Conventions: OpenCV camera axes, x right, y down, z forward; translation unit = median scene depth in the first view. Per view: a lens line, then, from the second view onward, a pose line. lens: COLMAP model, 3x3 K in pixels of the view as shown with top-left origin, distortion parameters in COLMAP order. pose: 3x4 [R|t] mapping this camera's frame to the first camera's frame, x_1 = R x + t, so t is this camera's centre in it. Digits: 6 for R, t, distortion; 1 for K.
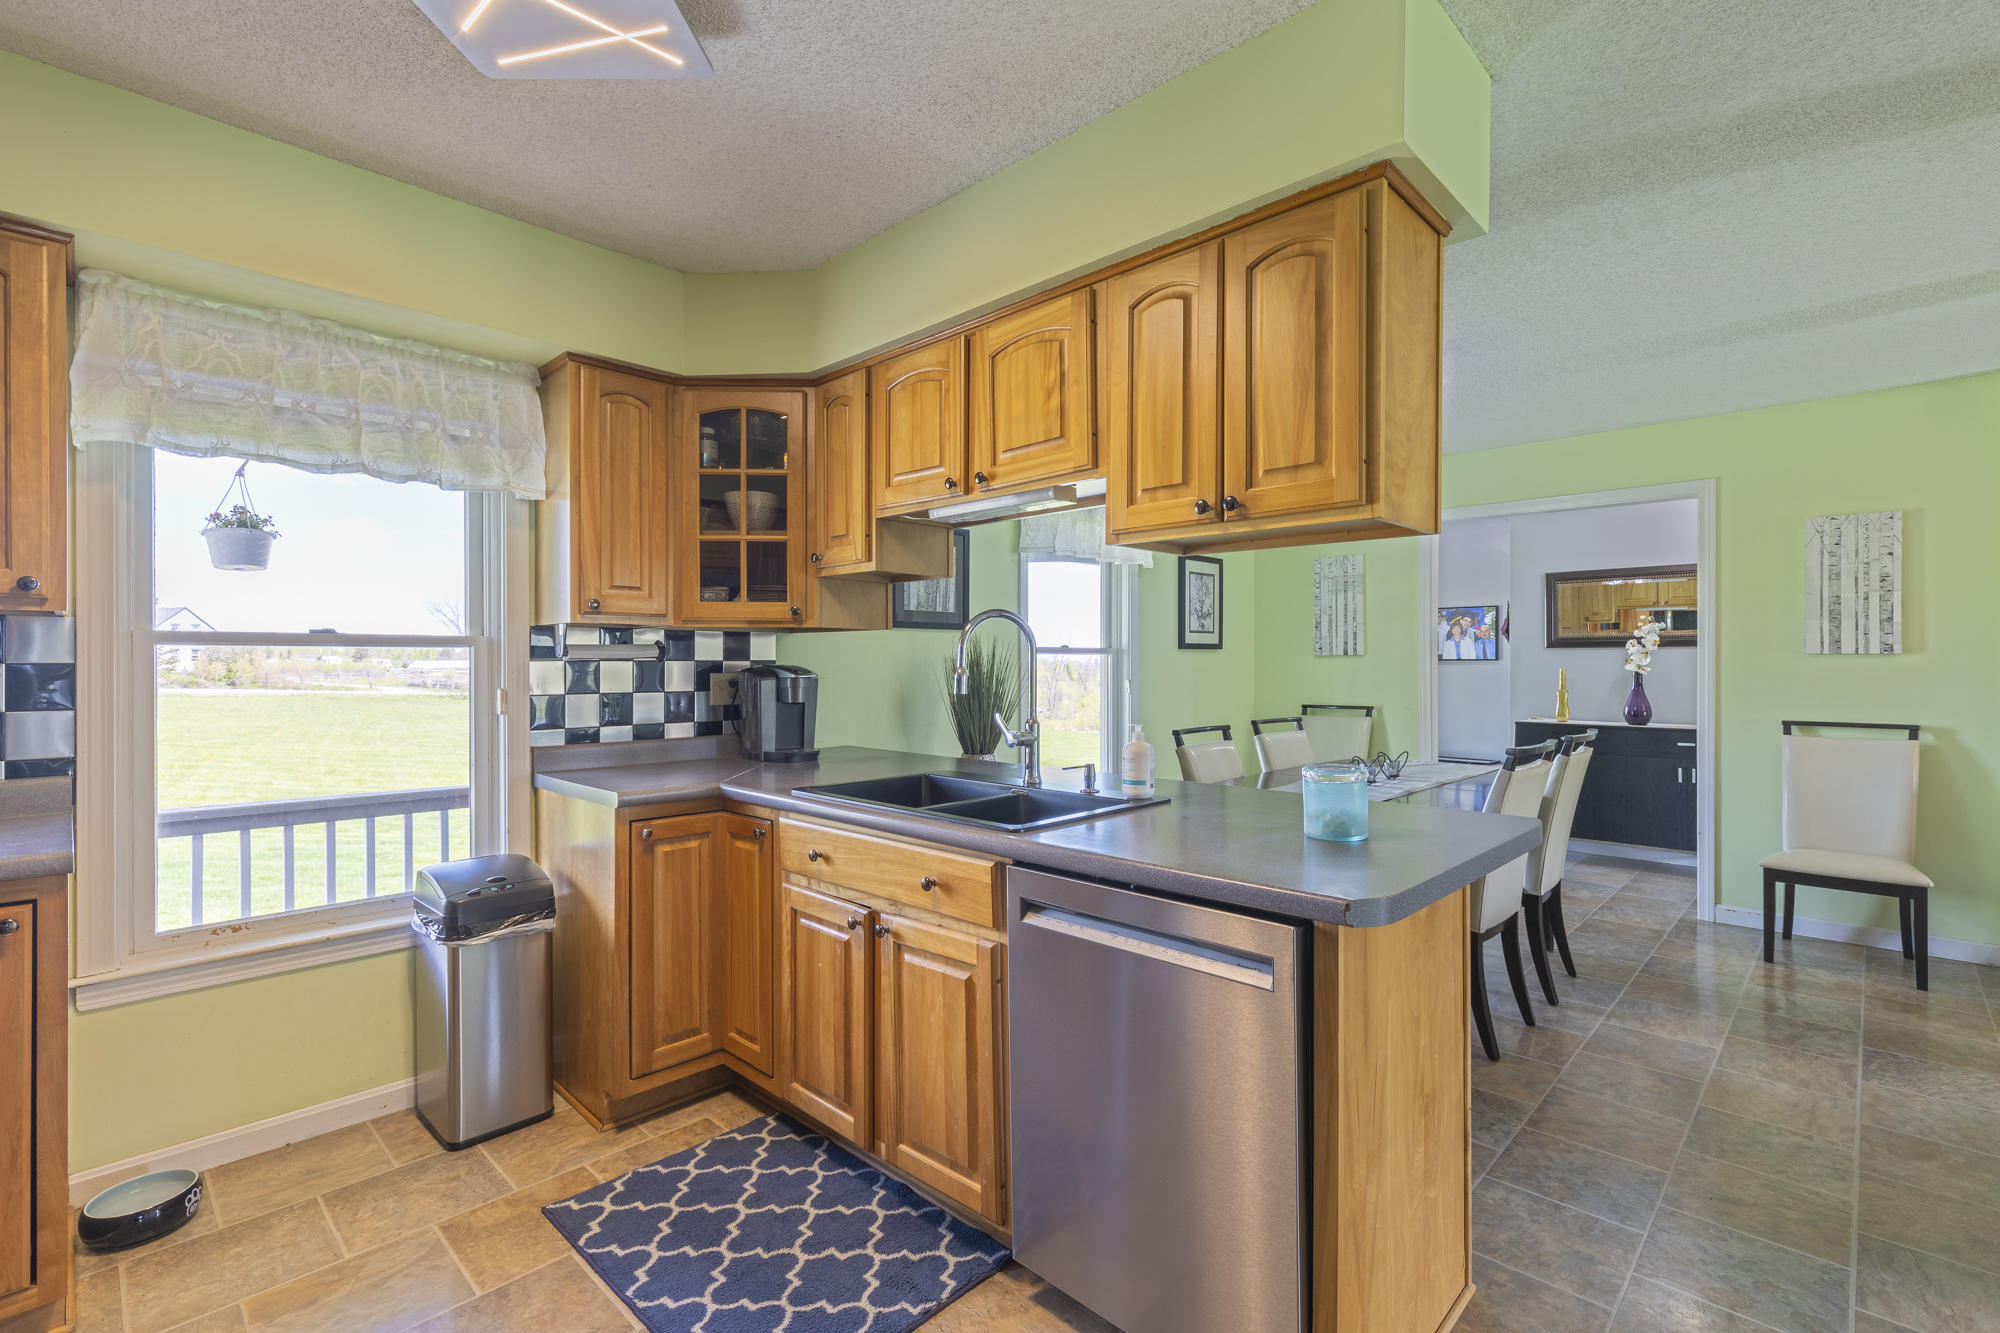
lens RADIAL K [[910.3, 0, 995.4], [0, 910.3, 667.1], [0, 0, 1]] dist [0.002063, 0.000042]
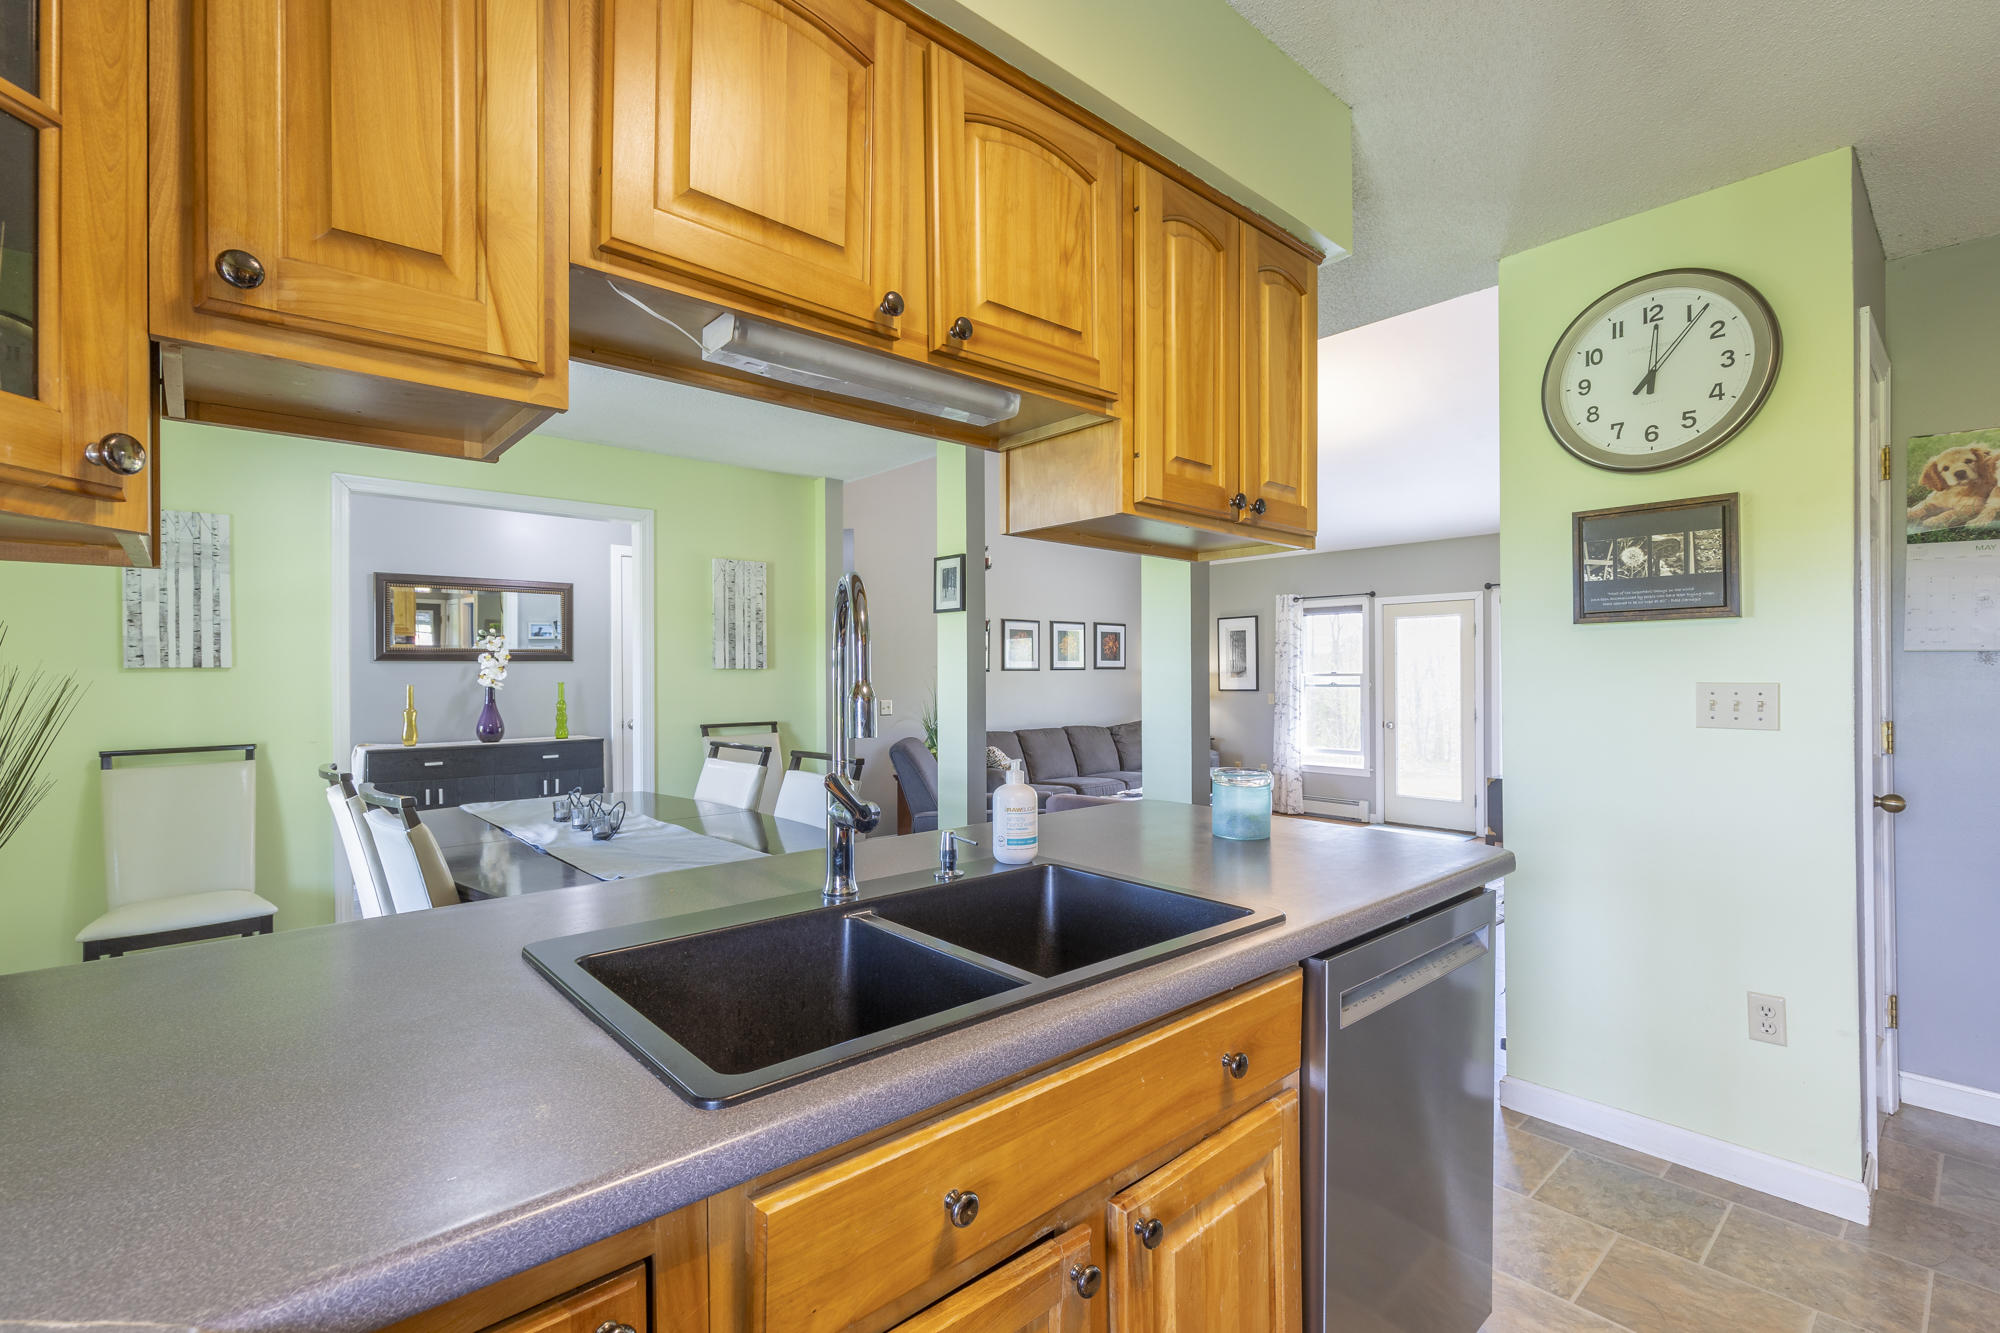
lens RADIAL K [[910.3, 0, 1006.1], [0, 910.3, 671.8], [0, 0, 1]] dist [0.002063, 0.000042]
pose [[0.051778, 0.001988, 0.998657, -0.226552], [0.010917, 0.999937, -0.002557, -0.002447], [-0.998599, 0.011035, 0.051753, 0.407625]]
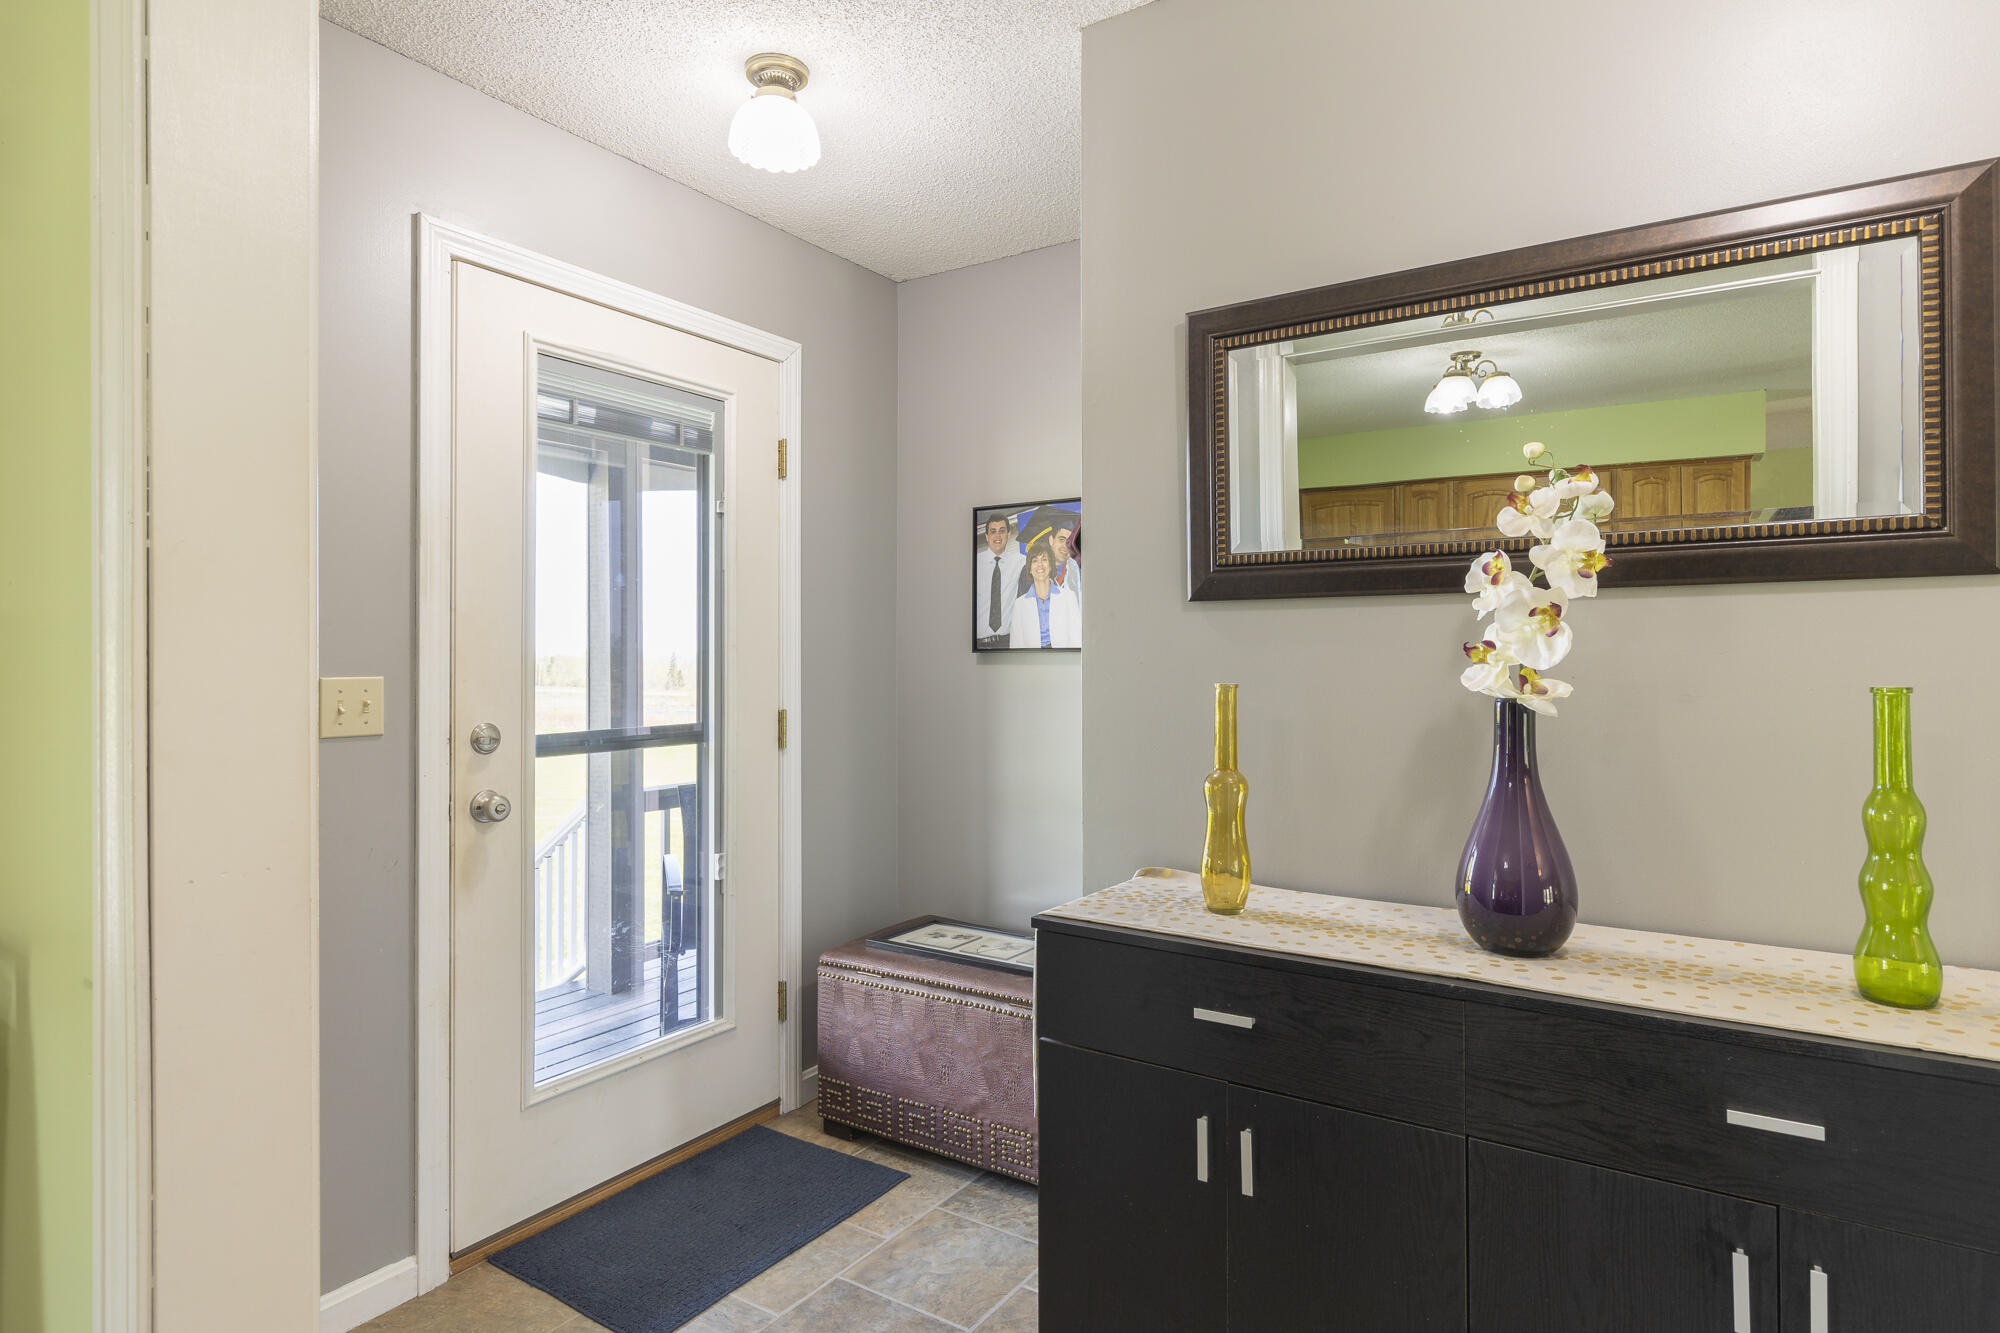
lens RADIAL K [[1105.6, 0, 998.3], [0, 1105.6, 655.0], [0, 0, 1]] dist [0.000223, 0.000008]
pose [[0.980586, -0.002279, 0.196075, 0.535696], [0.003336, 0.999982, -0.005062, -0.005180], [-0.196060, 0.005618, 0.980576, 0.769983]]
